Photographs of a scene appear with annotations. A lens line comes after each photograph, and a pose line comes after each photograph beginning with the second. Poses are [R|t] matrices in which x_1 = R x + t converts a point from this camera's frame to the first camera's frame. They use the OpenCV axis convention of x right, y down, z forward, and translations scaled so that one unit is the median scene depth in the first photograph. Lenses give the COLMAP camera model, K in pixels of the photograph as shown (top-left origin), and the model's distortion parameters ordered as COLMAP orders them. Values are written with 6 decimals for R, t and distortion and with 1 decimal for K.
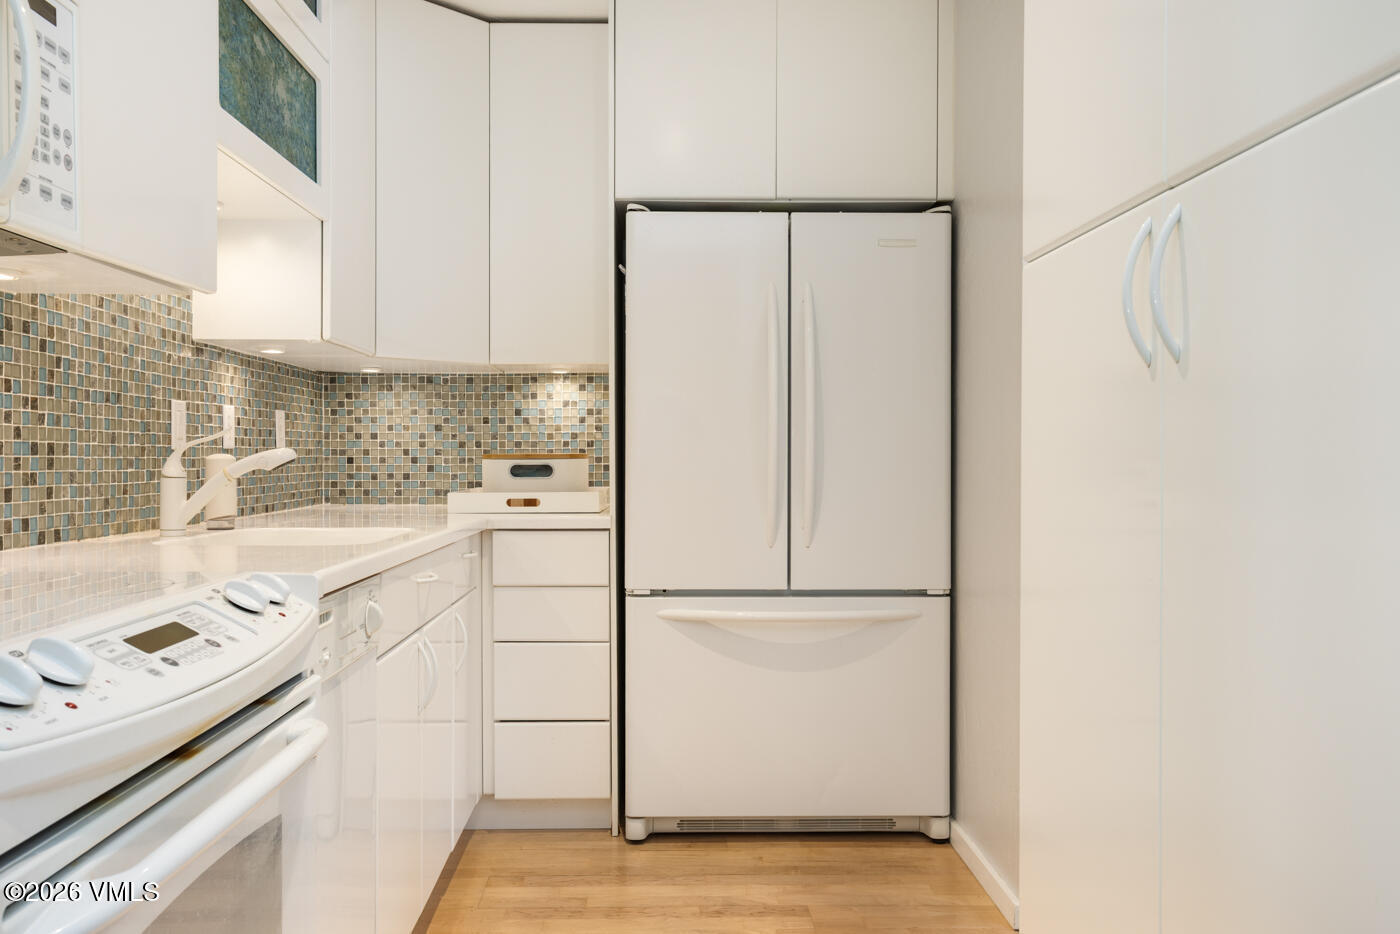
lens RADIAL K [[1147.4, 0, 604.9], [0, 1147.4, 460.9], [0, 0, 1]] dist [0.033868, 0.062747]
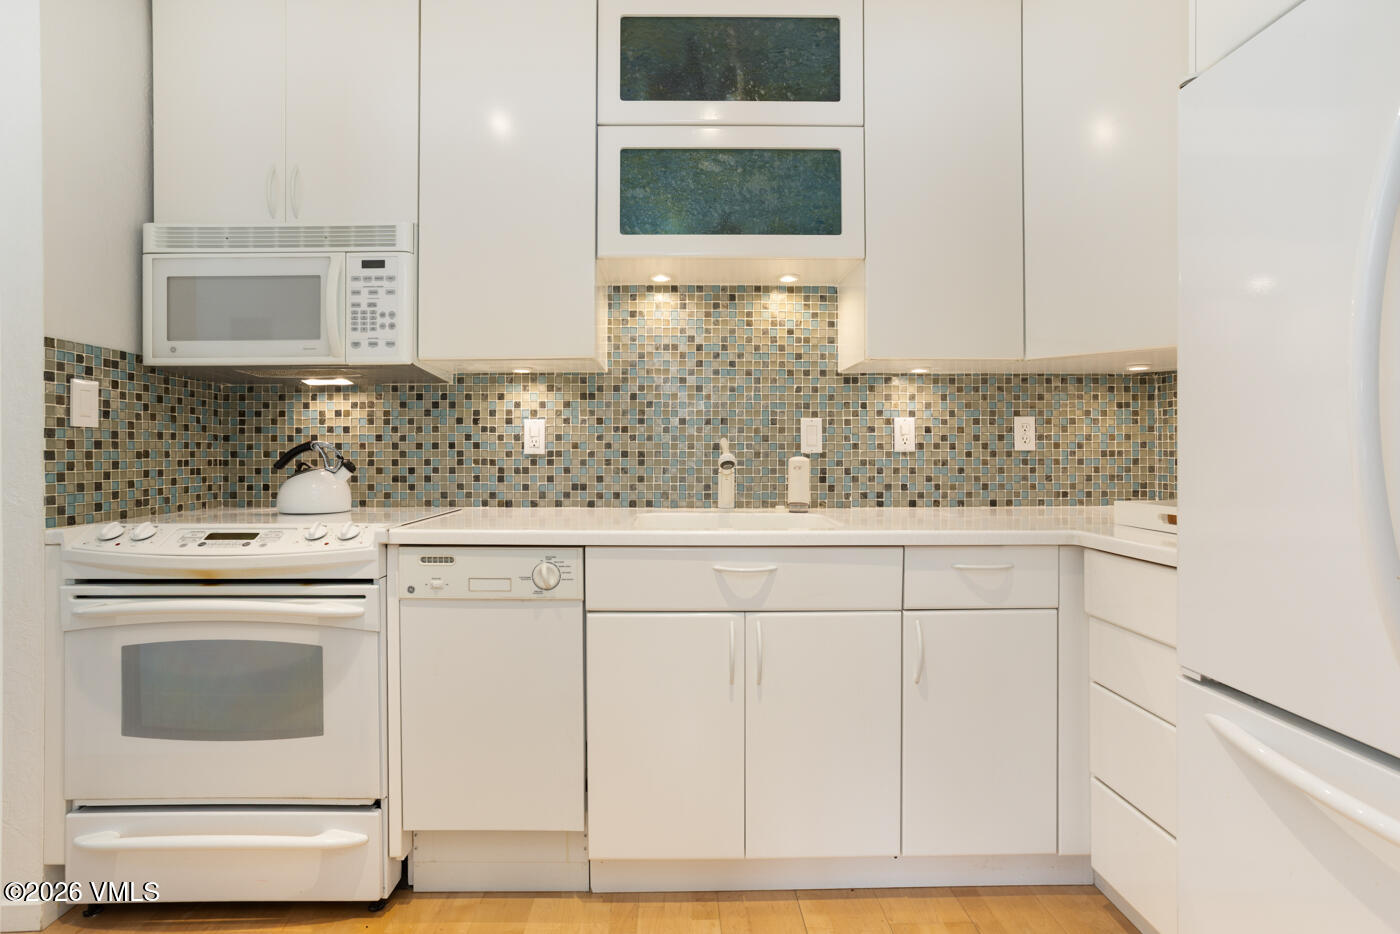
lens RADIAL K [[710.5, 0, 701.9], [0, 710.5, 444.3], [0, 0, 1]] dist [-0.047019, 0.031791]
pose [[0.047416, -0.011741, -0.998806, 0.429342], [-0.002565, 0.999926, -0.011876, -0.009000], [0.998872, 0.003125, 0.047383, 0.733813]]
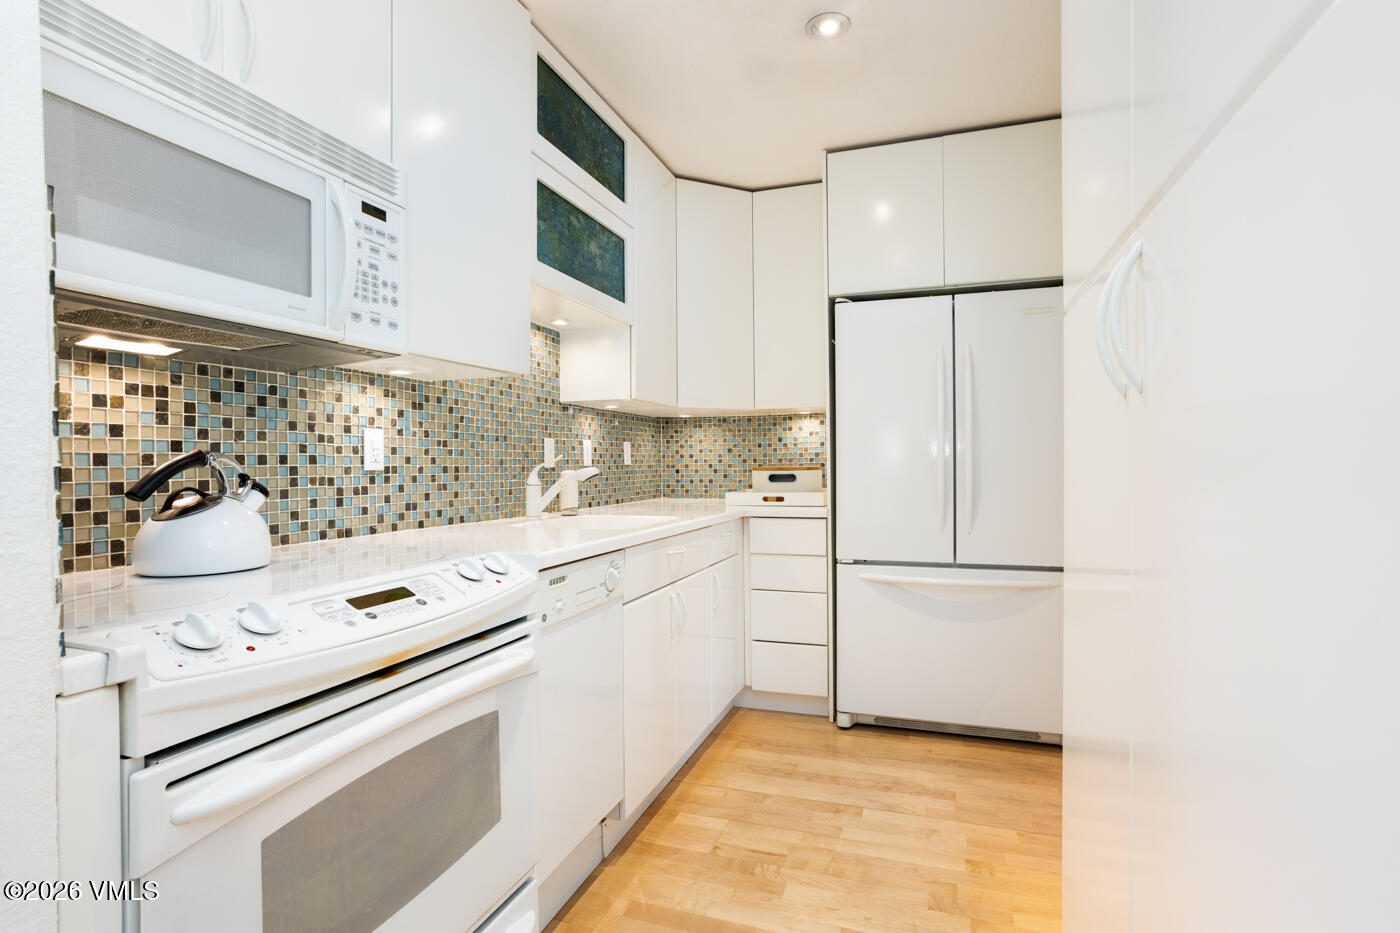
lens RADIAL K [[685.5, 0, 666.0], [0, 685.5, 468.7], [0, 0, 1]] dist [-0.034590, 0.055105]
pose [[0.942651, -0.005826, -0.333728, 0.110928], [0.006933, 0.999974, 0.002124, -0.008097], [0.333707, -0.004315, 0.942667, 0.100232]]
